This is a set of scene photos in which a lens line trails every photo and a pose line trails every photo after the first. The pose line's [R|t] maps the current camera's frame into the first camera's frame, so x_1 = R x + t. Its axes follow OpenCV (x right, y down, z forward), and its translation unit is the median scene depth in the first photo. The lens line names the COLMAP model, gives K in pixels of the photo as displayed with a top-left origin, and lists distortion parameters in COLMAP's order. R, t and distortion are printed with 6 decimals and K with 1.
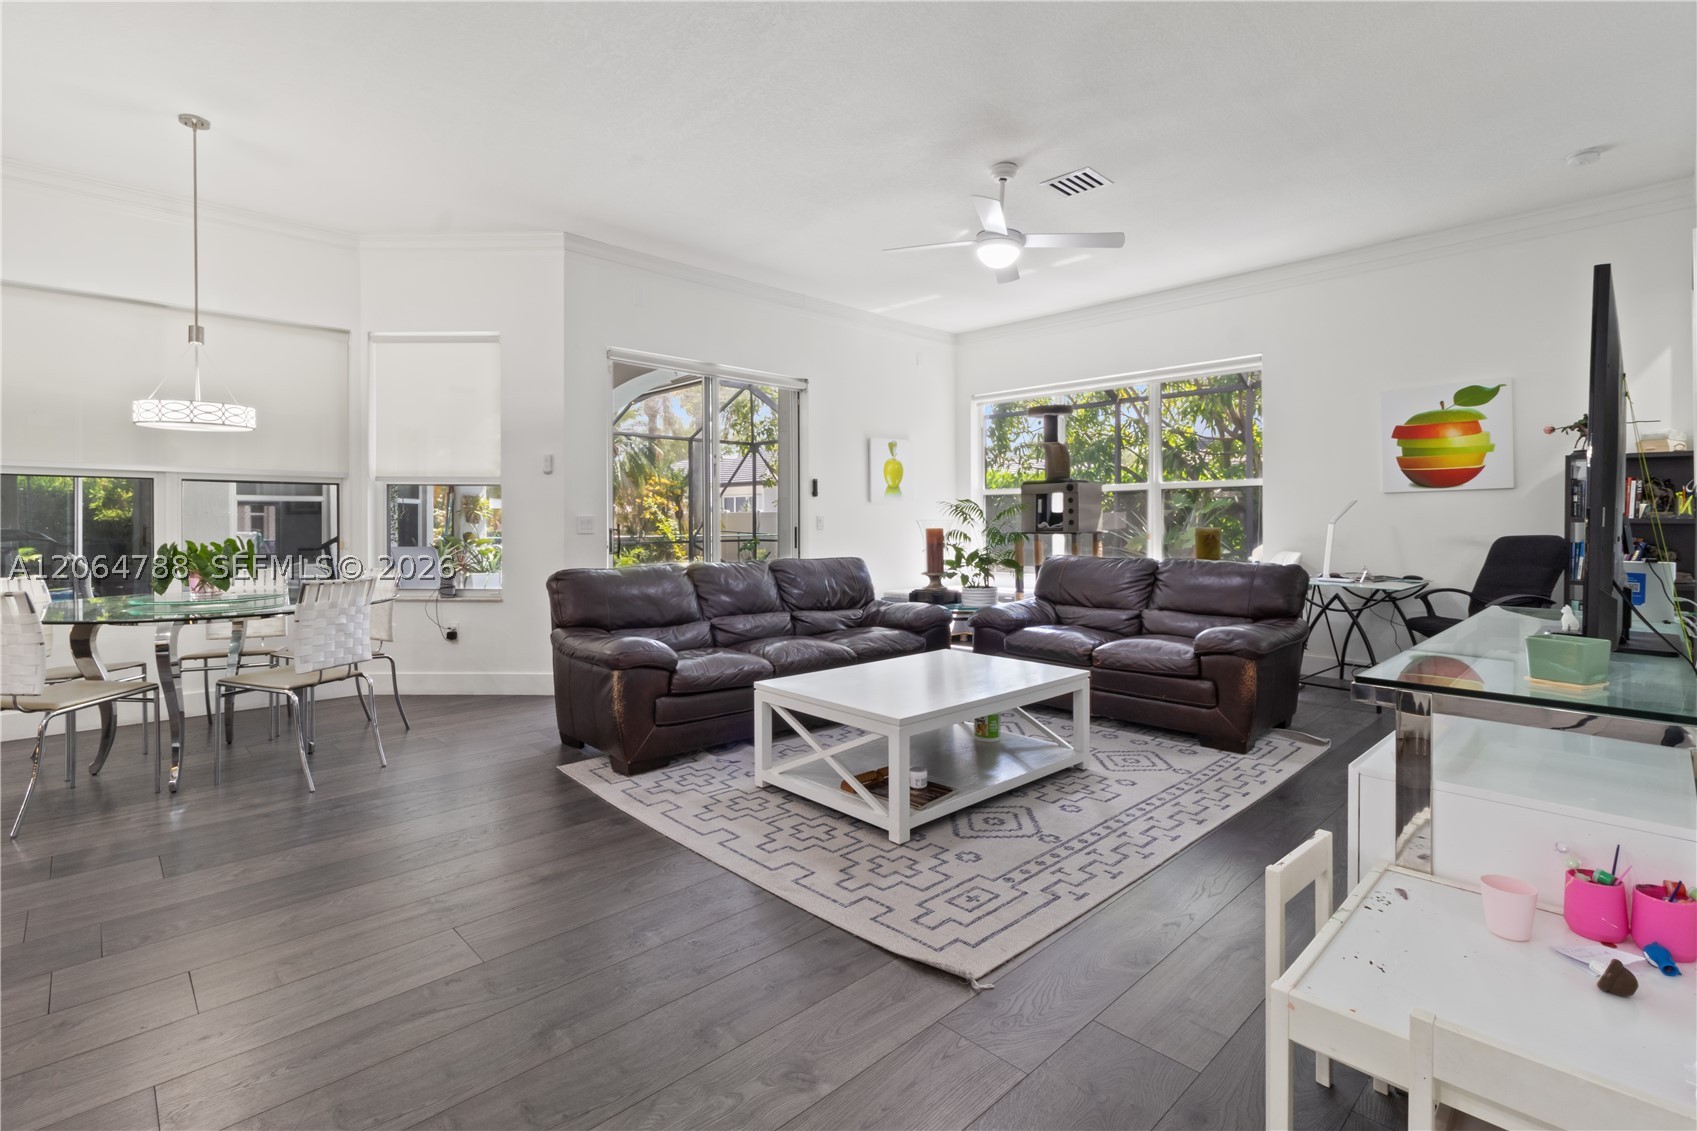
lens RADIAL K [[781.7, 0, 856.1], [0, 781.7, 527.9], [0, 0, 1]] dist [0.003577, -0.000354]
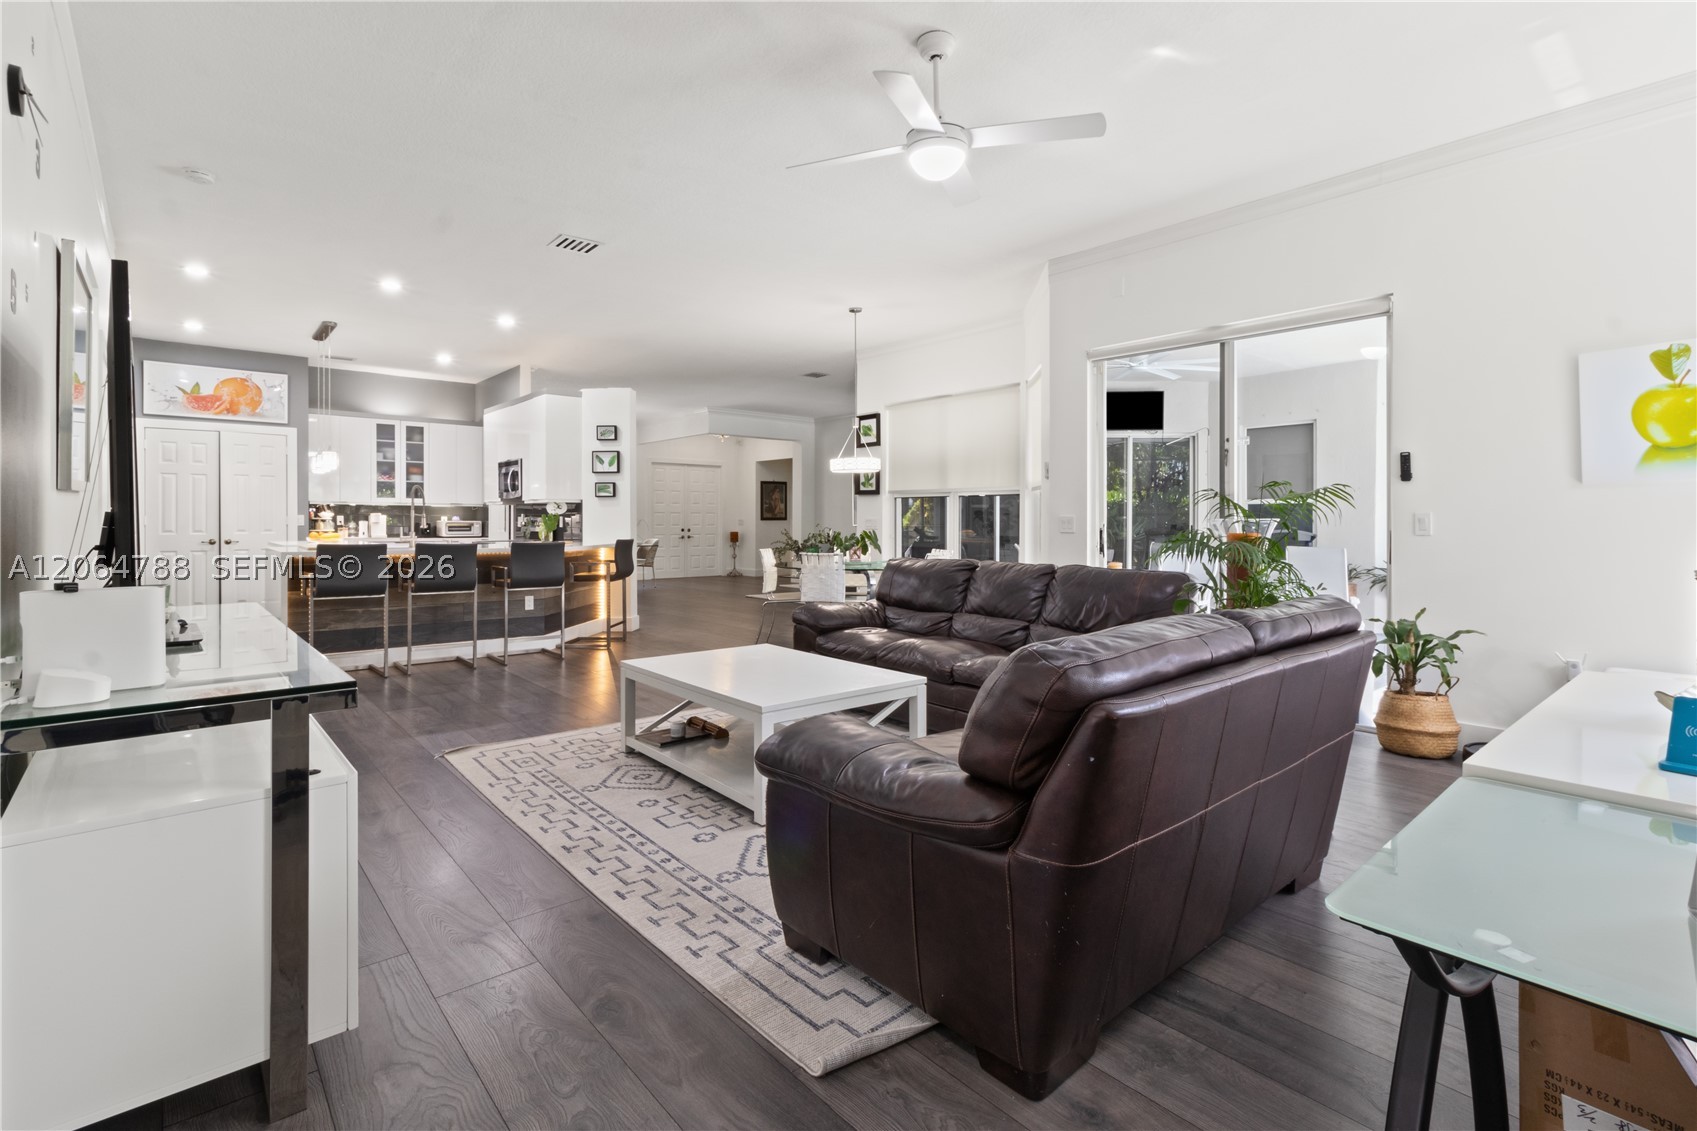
lens RADIAL K [[781.7, 0, 843.1], [0, 781.7, 530.1], [0, 0, 1]] dist [0.003577, -0.000354]
pose [[-0.054159, 0.008352, -0.998497, 0.775382], [-0.012568, 0.999880, 0.009045, -0.002499], [0.998453, 0.013039, -0.054047, 0.799450]]
